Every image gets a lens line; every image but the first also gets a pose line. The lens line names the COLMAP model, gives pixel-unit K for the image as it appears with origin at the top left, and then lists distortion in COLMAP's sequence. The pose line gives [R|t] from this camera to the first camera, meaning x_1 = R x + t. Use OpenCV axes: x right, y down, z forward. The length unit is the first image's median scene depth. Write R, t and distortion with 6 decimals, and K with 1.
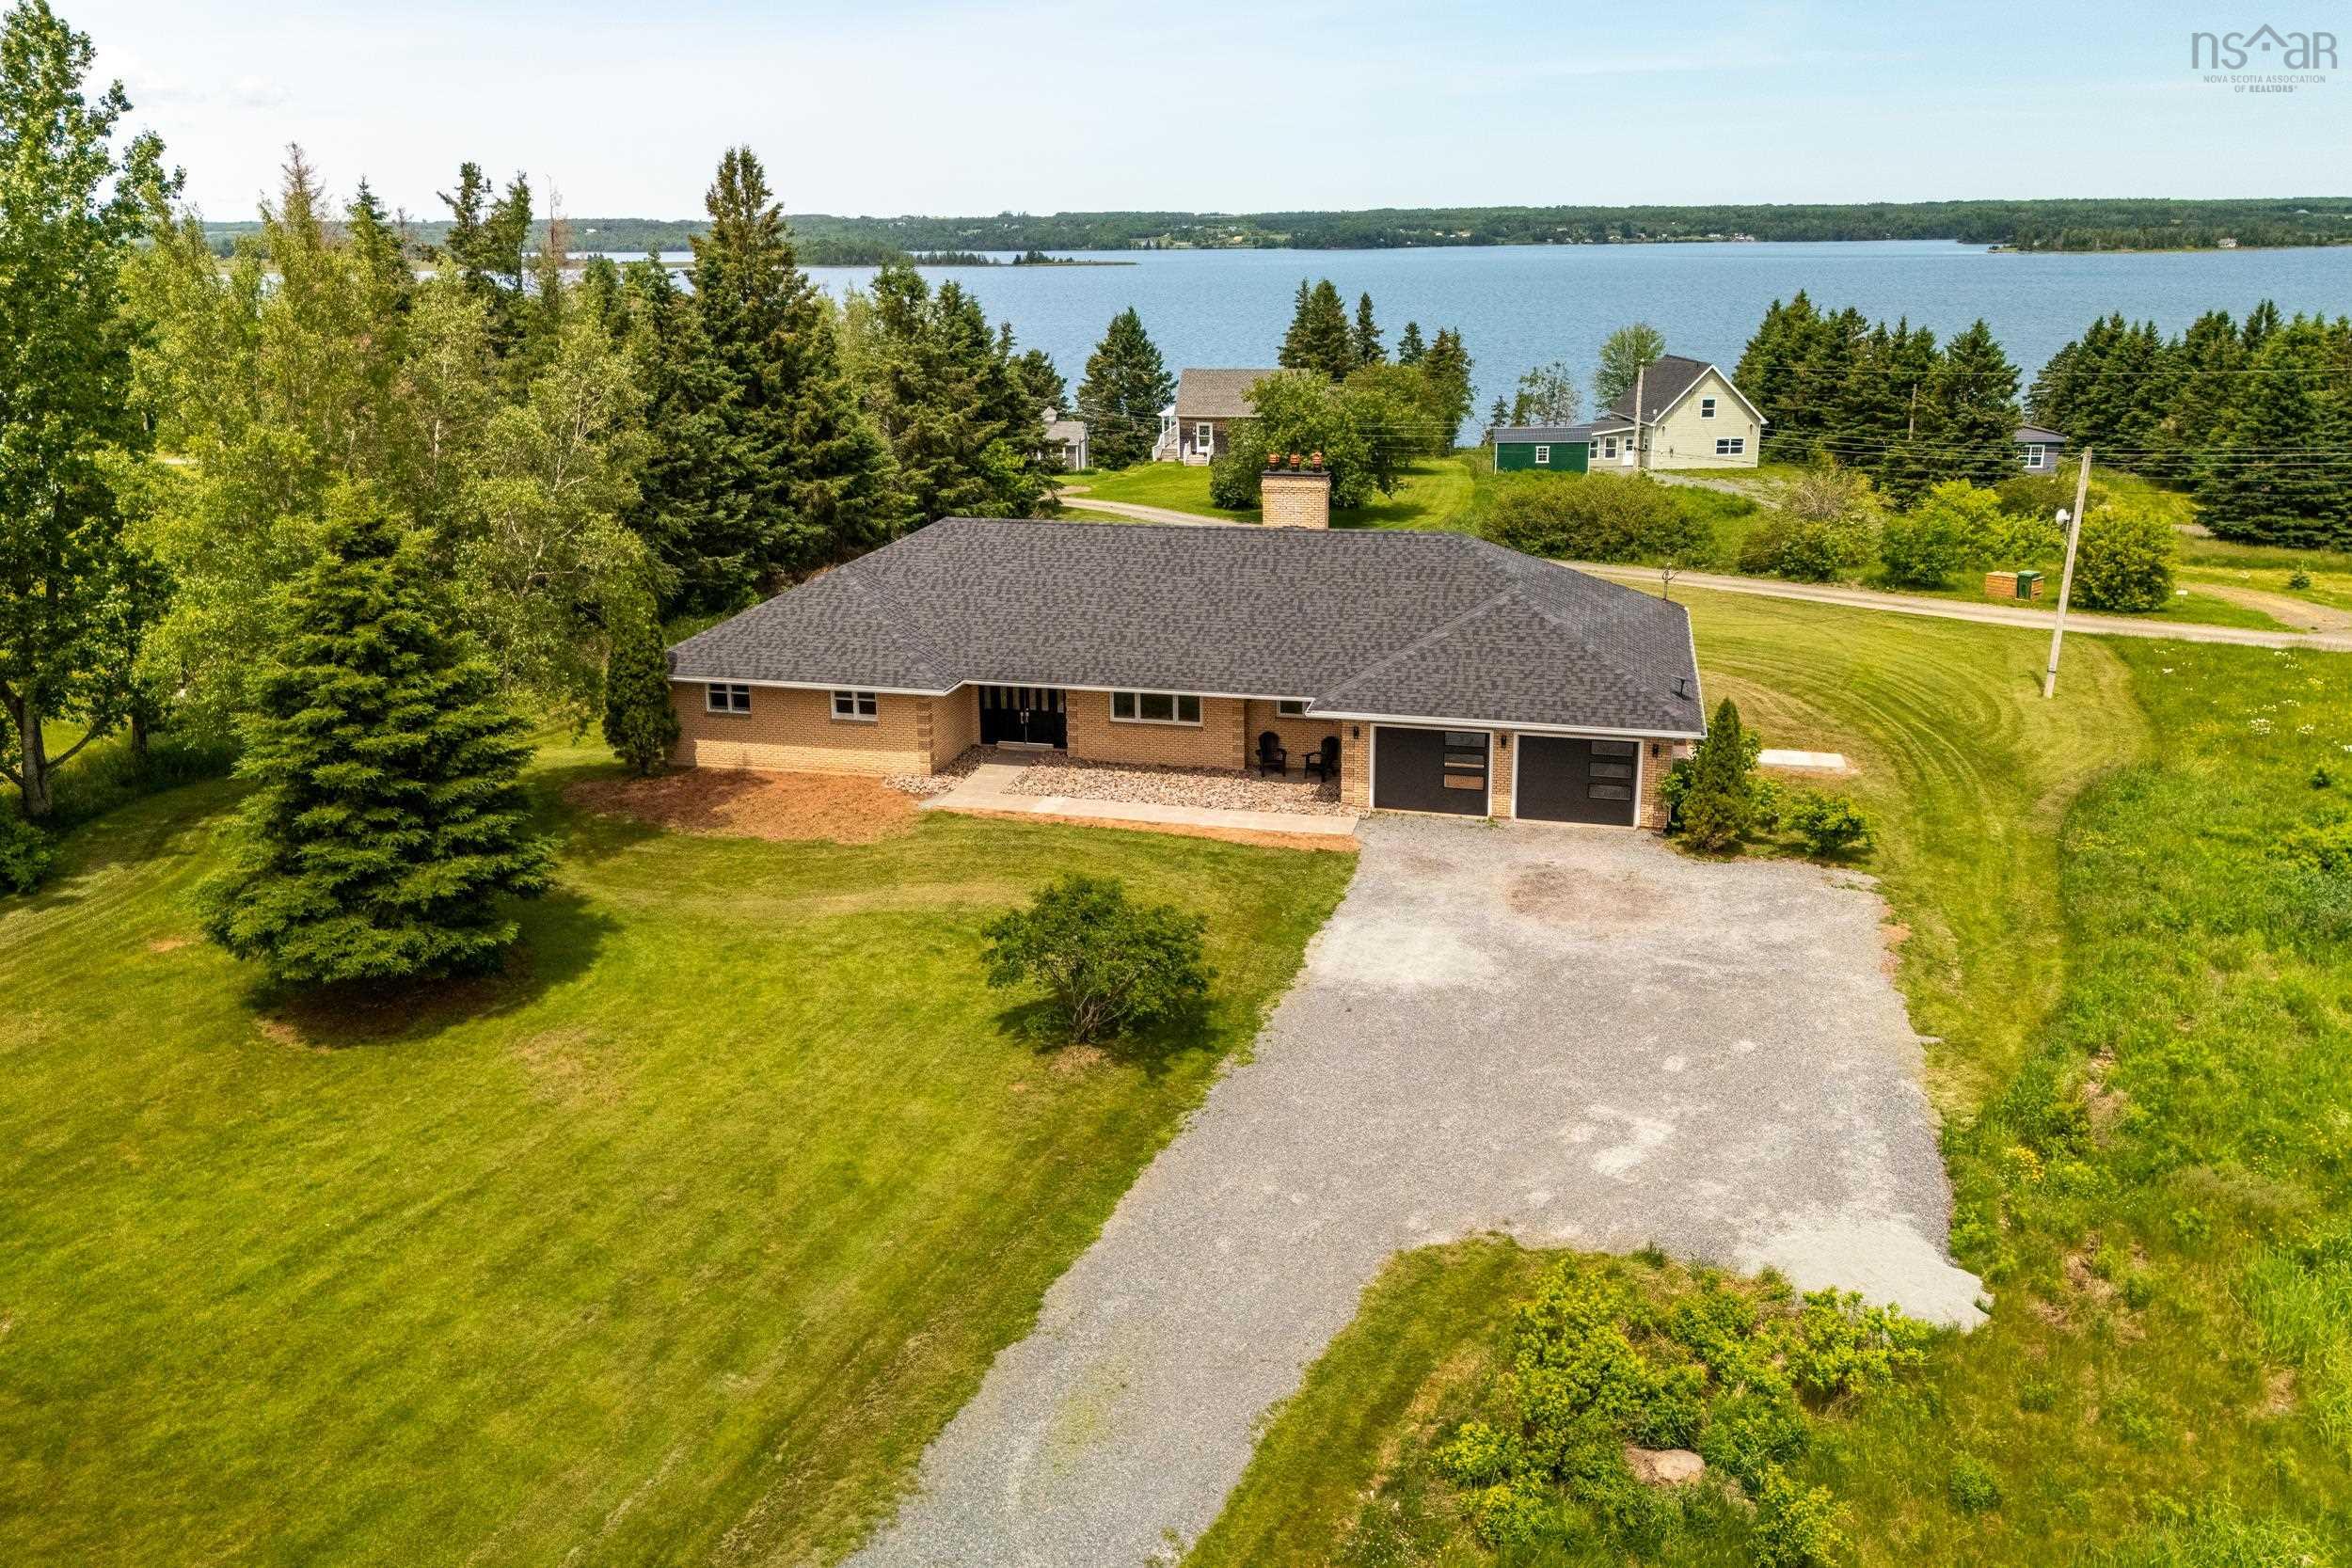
lens RADIAL K [[1738.5, 0, 1168.6], [0, 1738.5, 723.0], [0, 0, 1]] dist [0.009386, 0.090474]
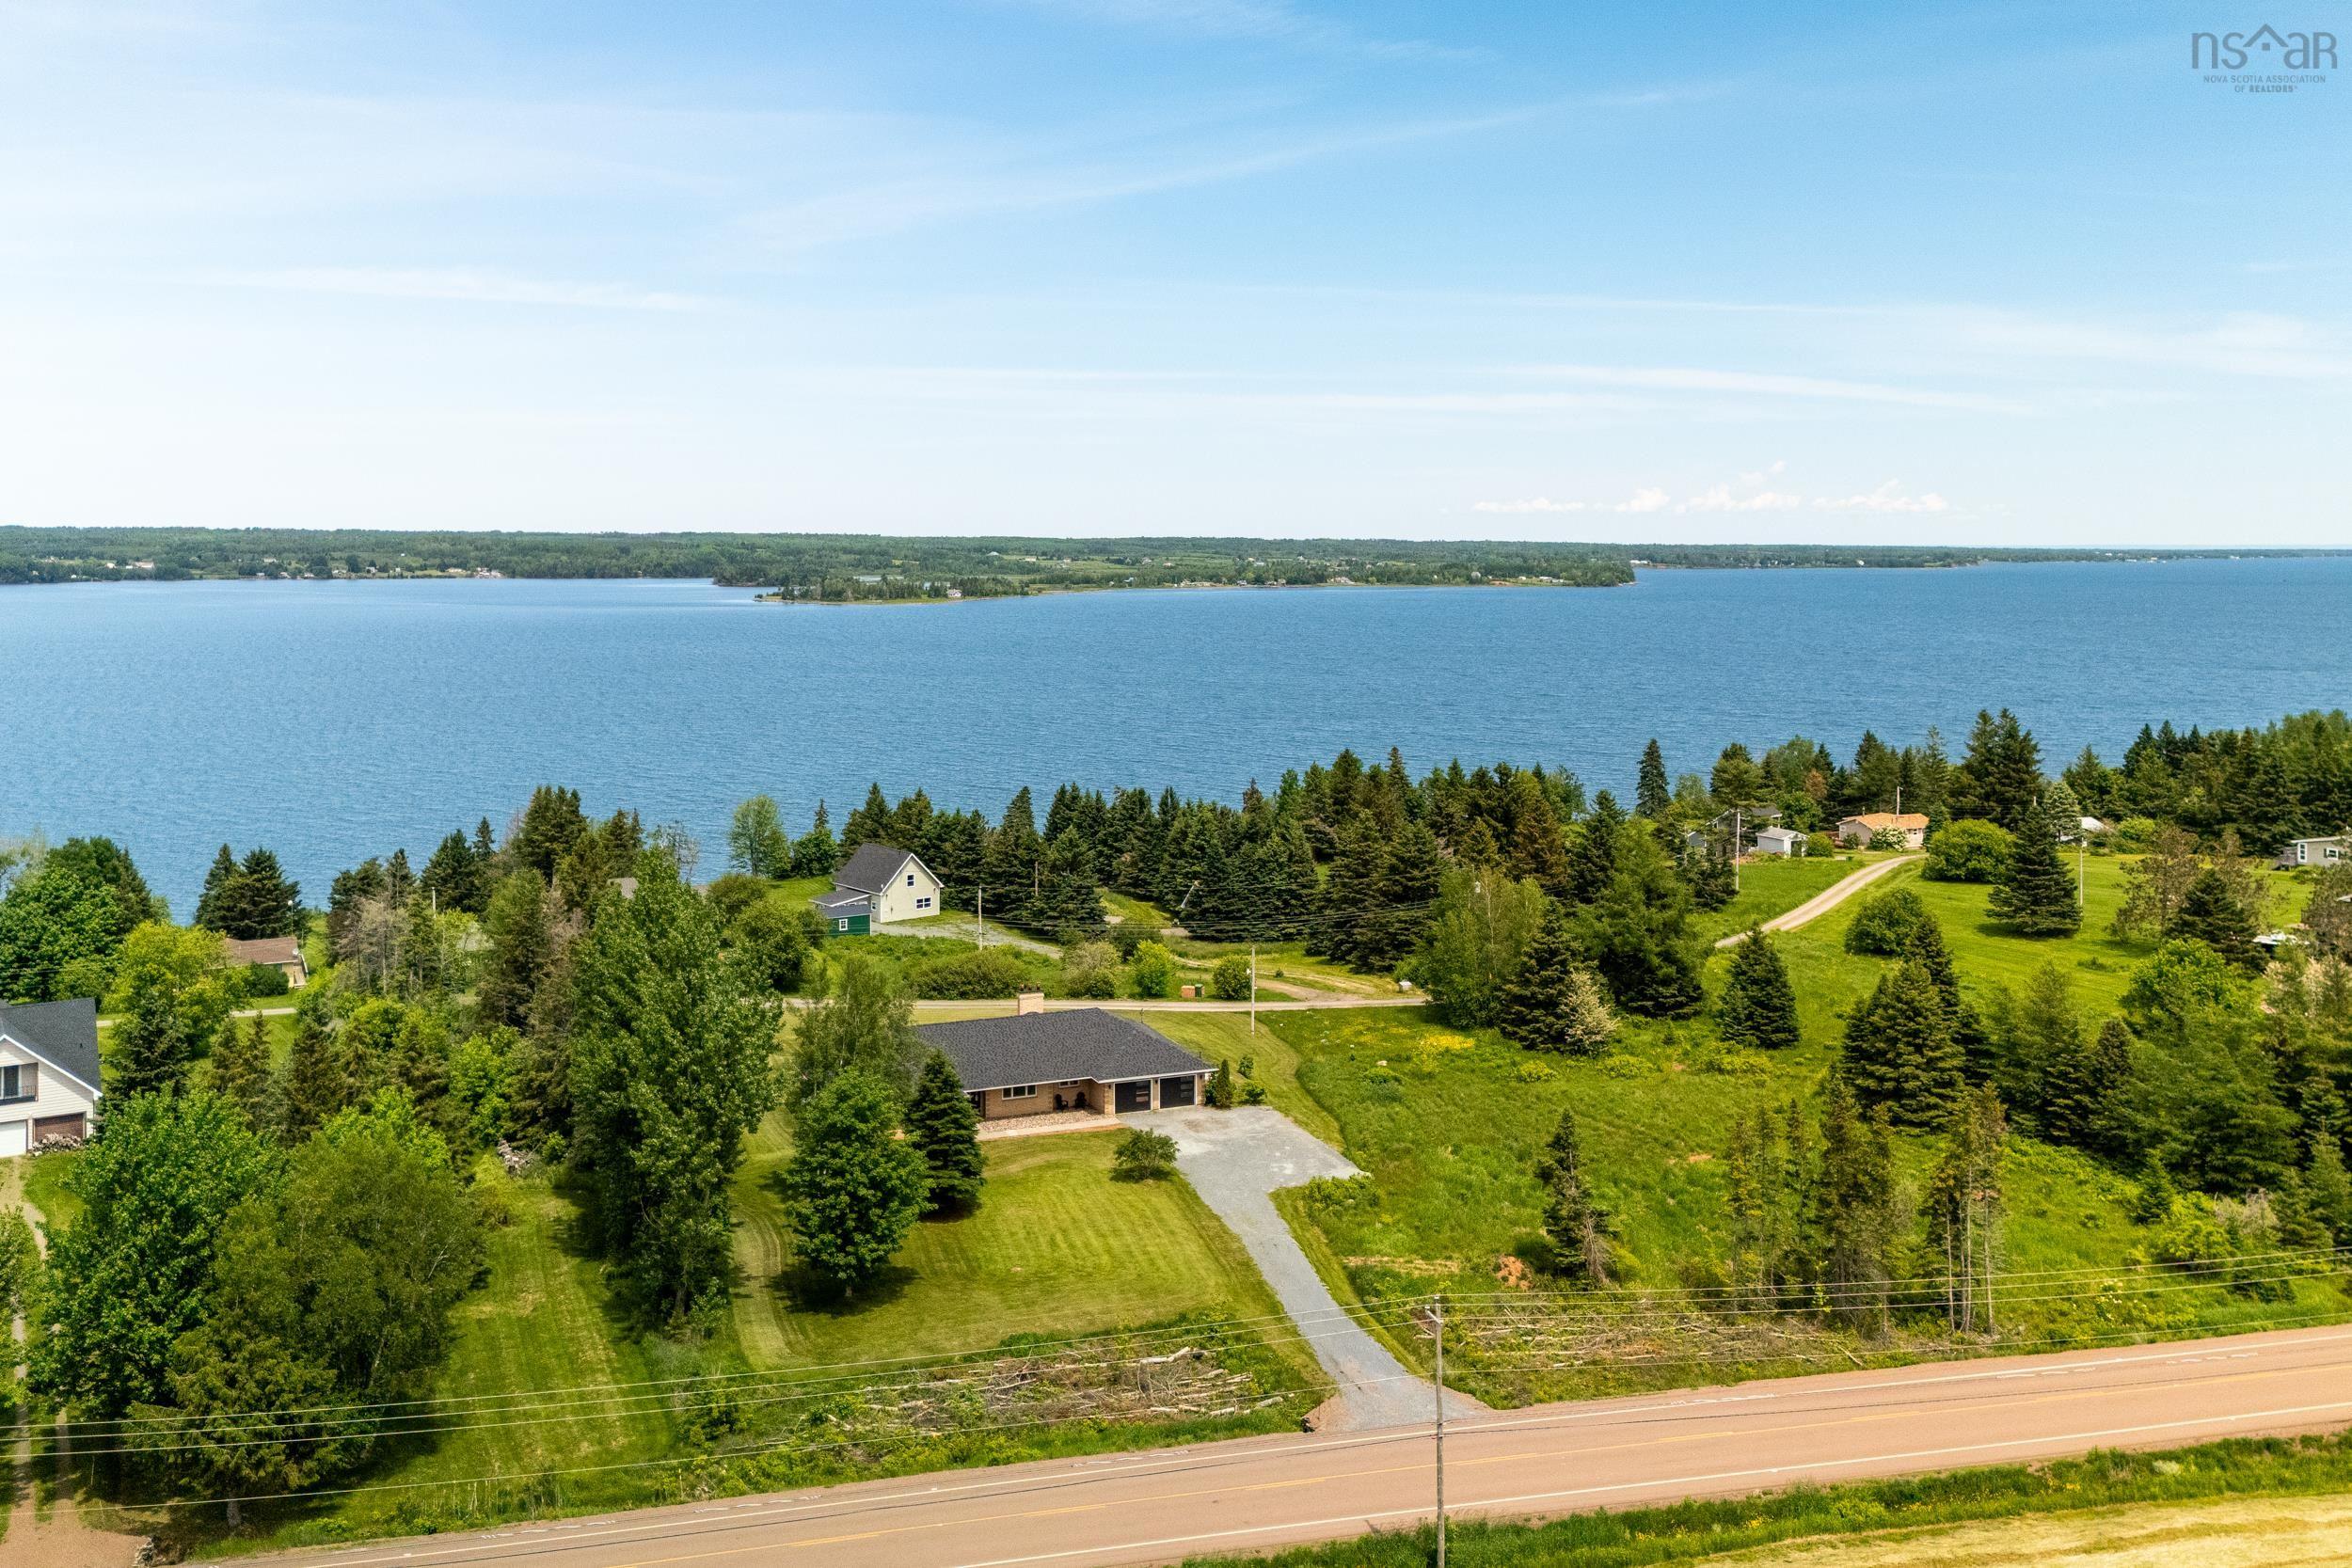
lens RADIAL K [[1738.5, 0, 1168.6], [0, 1738.5, 723.0], [0, 0, 1]] dist [0.009386, 0.090474]
pose [[0.815127, -0.030029, 0.578504, -0.998425], [0.153358, 0.974210, -0.165516, -0.061549], [-0.558614, 0.223634, 0.798710, -1.013125]]
